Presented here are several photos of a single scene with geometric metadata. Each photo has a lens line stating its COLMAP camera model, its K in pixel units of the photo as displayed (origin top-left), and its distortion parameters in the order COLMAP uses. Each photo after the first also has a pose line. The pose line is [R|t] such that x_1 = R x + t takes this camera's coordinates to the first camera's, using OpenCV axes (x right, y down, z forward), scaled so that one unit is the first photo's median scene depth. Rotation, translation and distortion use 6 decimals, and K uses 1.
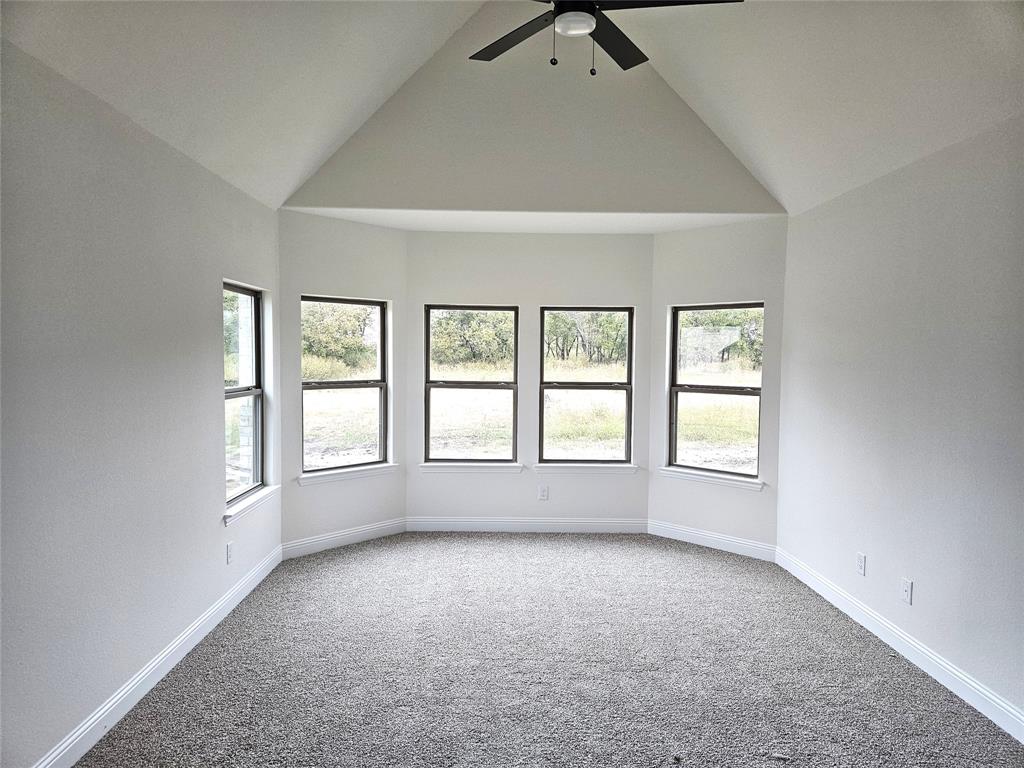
lens RADIAL K [[685.5, 0, 506.0], [0, 685.5, 387.6], [0, 0, 1]] dist [0.068068, -0.042030]
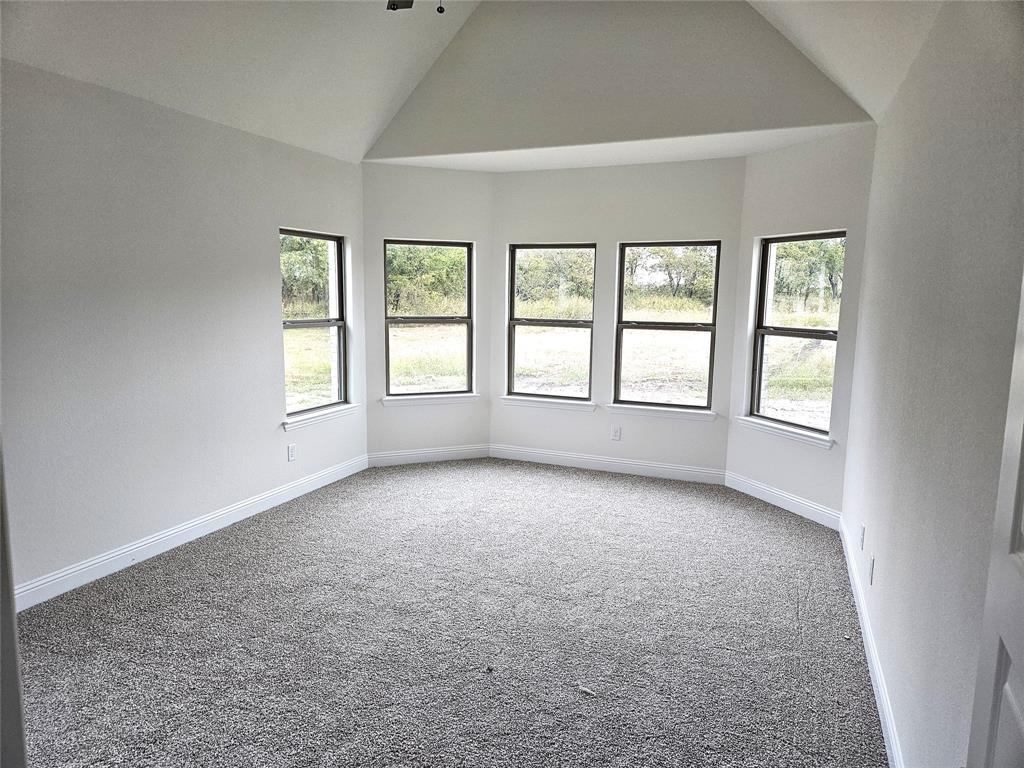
lens RADIAL K [[685.5, 0, 503.3], [0, 685.5, 384.2], [0, 0, 1]] dist [0.068068, -0.042030]
pose [[0.911479, 0.057008, -0.407378, 0.319828], [-0.024607, 0.996133, 0.084341, 0.002807], [0.410610, -0.066851, 0.909357, 0.034024]]
